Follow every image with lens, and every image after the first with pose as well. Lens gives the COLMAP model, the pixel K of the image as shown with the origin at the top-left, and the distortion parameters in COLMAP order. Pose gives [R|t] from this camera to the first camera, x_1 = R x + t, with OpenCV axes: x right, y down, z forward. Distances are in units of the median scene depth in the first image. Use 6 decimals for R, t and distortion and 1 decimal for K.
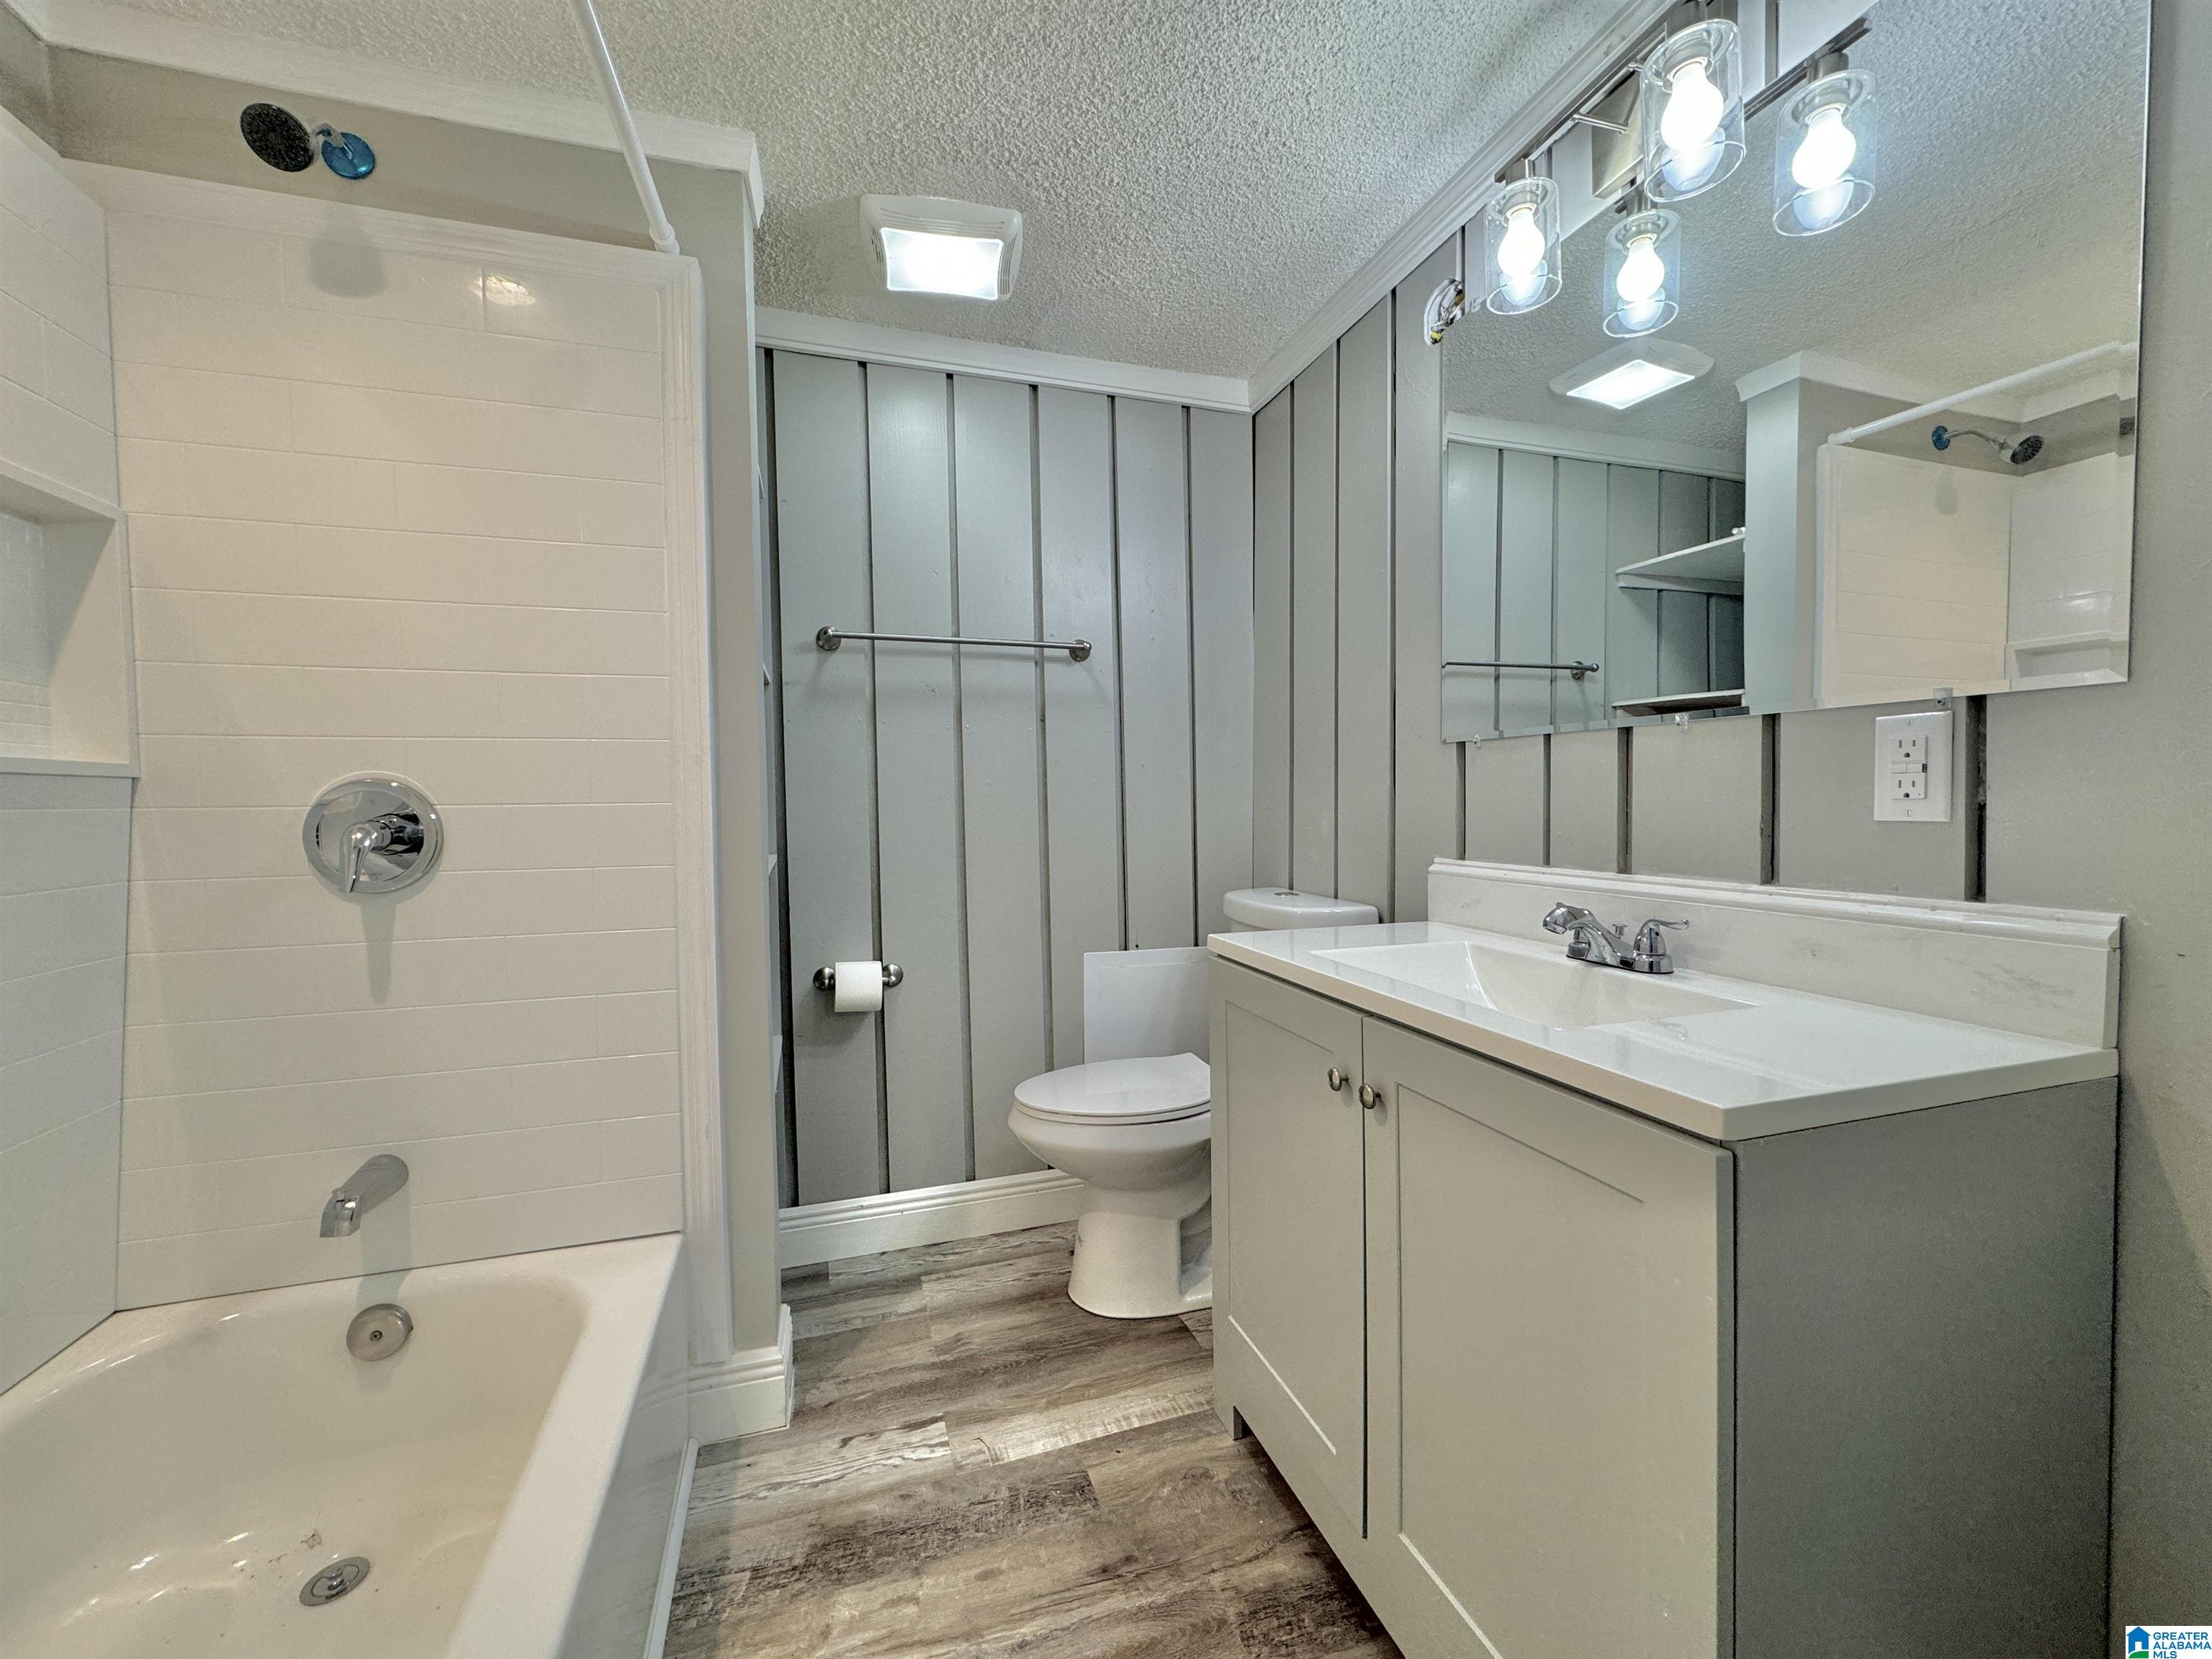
lens RADIAL K [[879.8, 0, 1102.6], [0, 879.8, 828.5], [0, 0, 1]] dist [-0.001220, 0.000124]
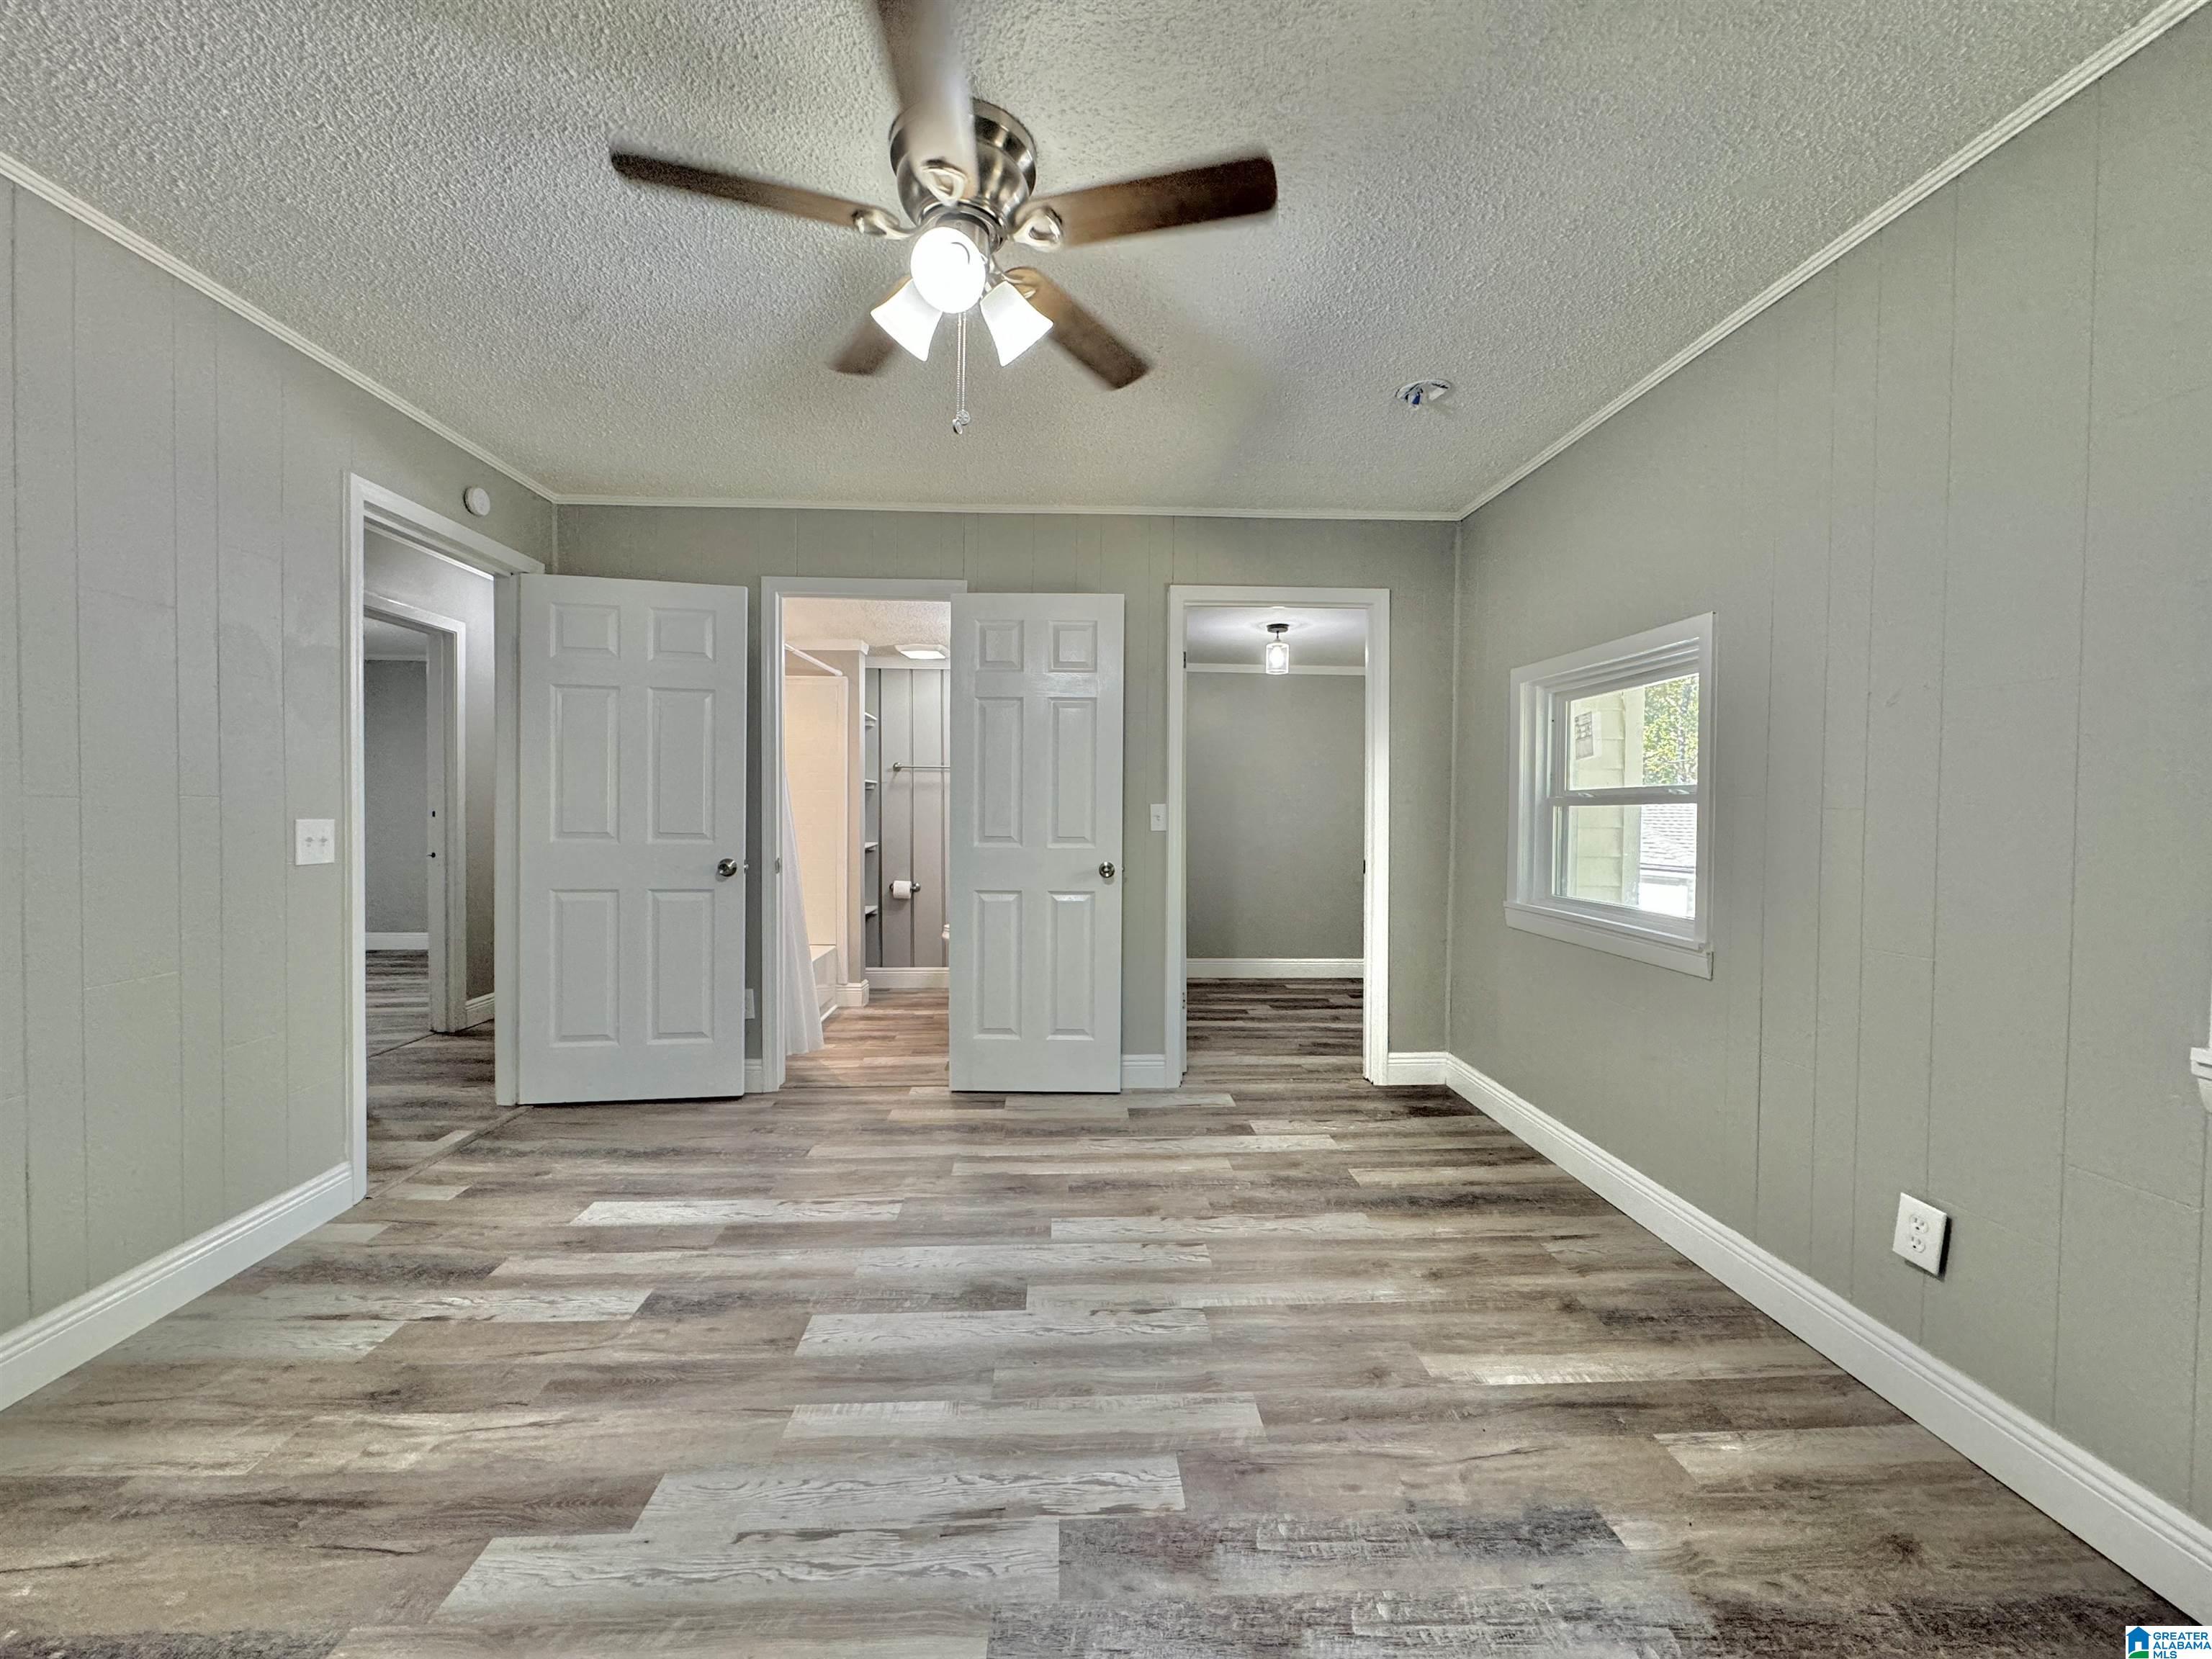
lens RADIAL K [[882.0, 0, 1104.0], [0, 882.0, 825.6], [0, 0, 1]] dist [-0.001273, 0.000095]
pose [[0.968337, 0.020125, -0.248832, 1.343059], [-0.024273, 0.999613, -0.013610, -0.006787], [0.248462, 0.019219, 0.968451, -2.031258]]
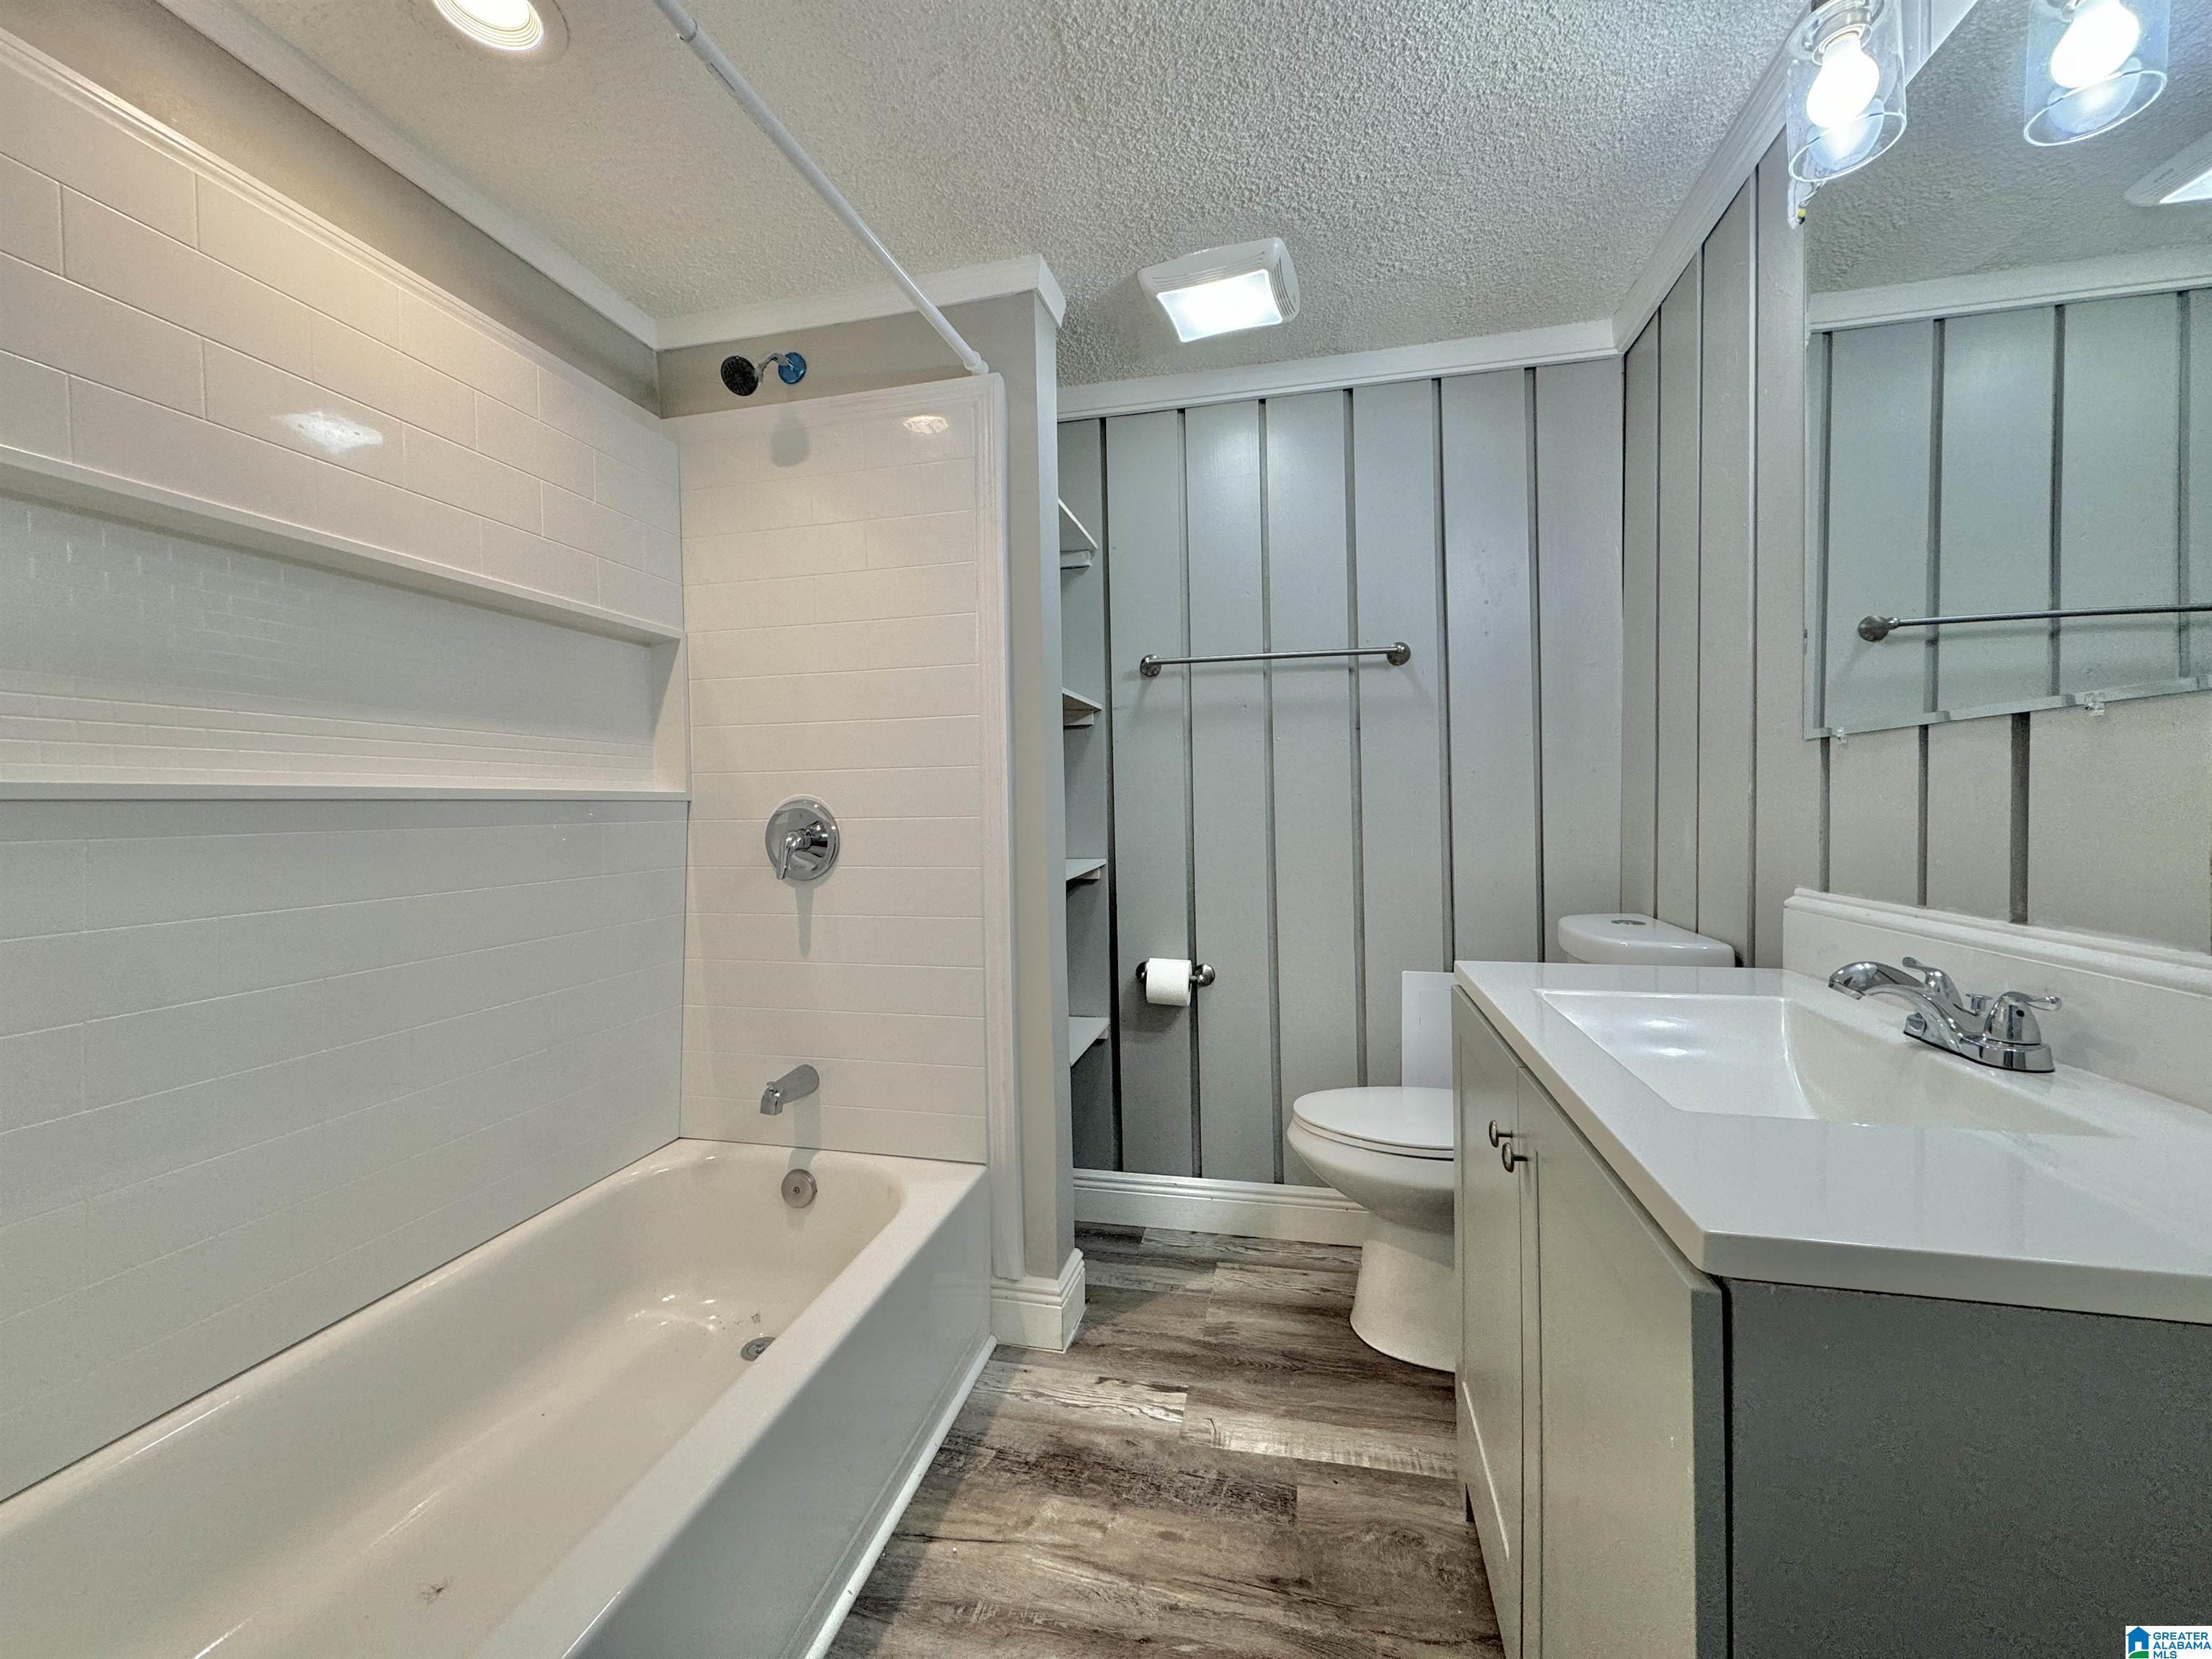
lens RADIAL K [[879.8, 0, 1102.6], [0, 879.8, 828.5], [0, 0, 1]] dist [-0.001220, 0.000124]
pose [[0.857408, 0.010265, -0.514534, 0.270936], [-0.011622, 0.999932, 0.000584, -0.013425], [0.514505, 0.005479, 0.857470, 0.023907]]
